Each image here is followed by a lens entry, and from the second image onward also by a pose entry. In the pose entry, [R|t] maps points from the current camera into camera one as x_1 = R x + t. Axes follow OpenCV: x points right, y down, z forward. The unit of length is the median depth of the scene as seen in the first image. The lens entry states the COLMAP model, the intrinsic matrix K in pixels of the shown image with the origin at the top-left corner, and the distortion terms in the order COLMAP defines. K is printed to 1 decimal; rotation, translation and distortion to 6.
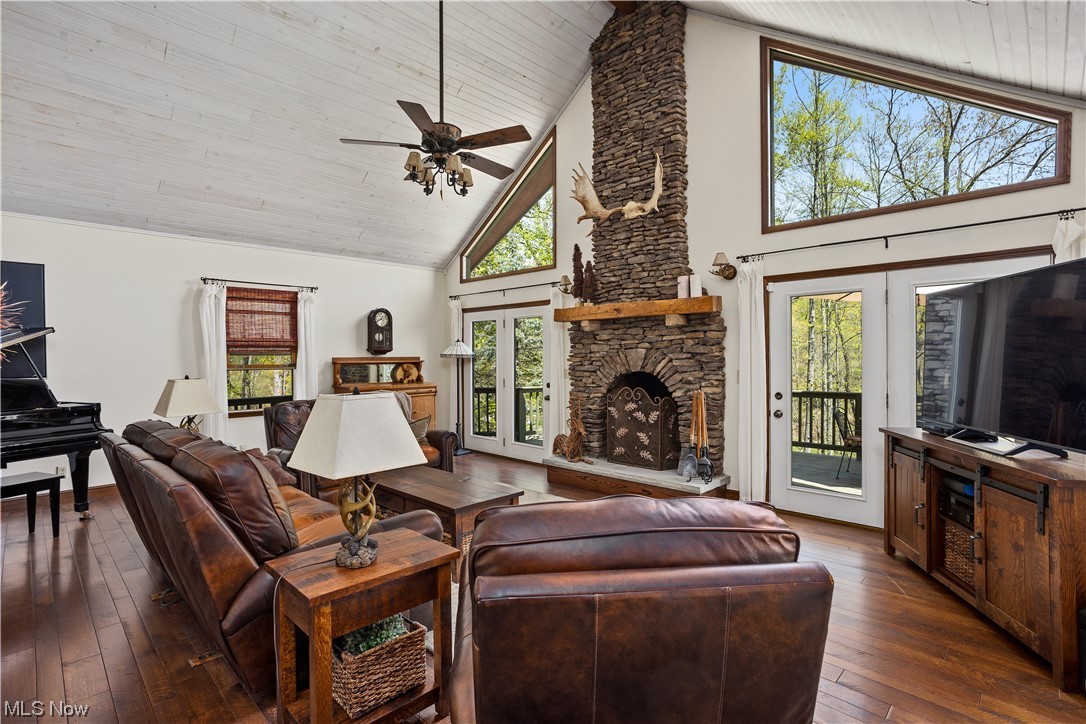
lens RADIAL K [[520.5, 0, 538.7], [0, 520.5, 356.8], [0, 0, 1]] dist [-0.001858, 0.002393]
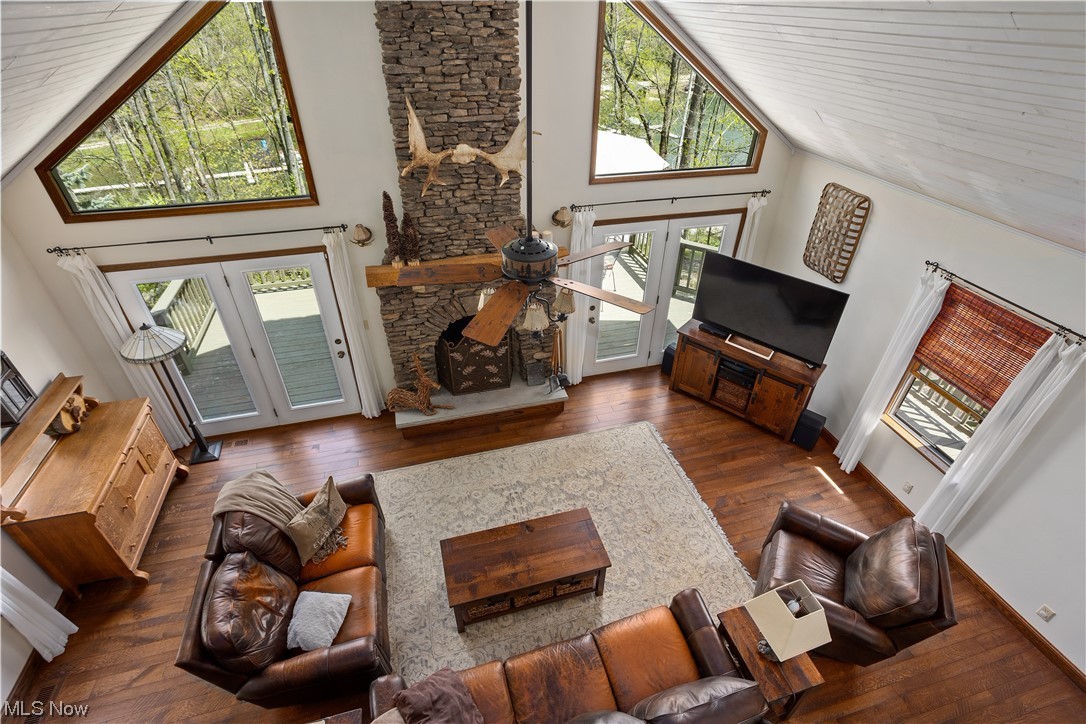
lens RADIAL K [[520.5, 0, 531.5], [0, 520.5, 367.4], [0, 0, 1]] dist [-0.001858, 0.002393]
pose [[0.499038, -0.503561, 0.705257, -0.498651], [-0.000826, 0.813562, 0.581477, -0.455807], [-0.866580, -0.290762, 0.405583, 0.425570]]
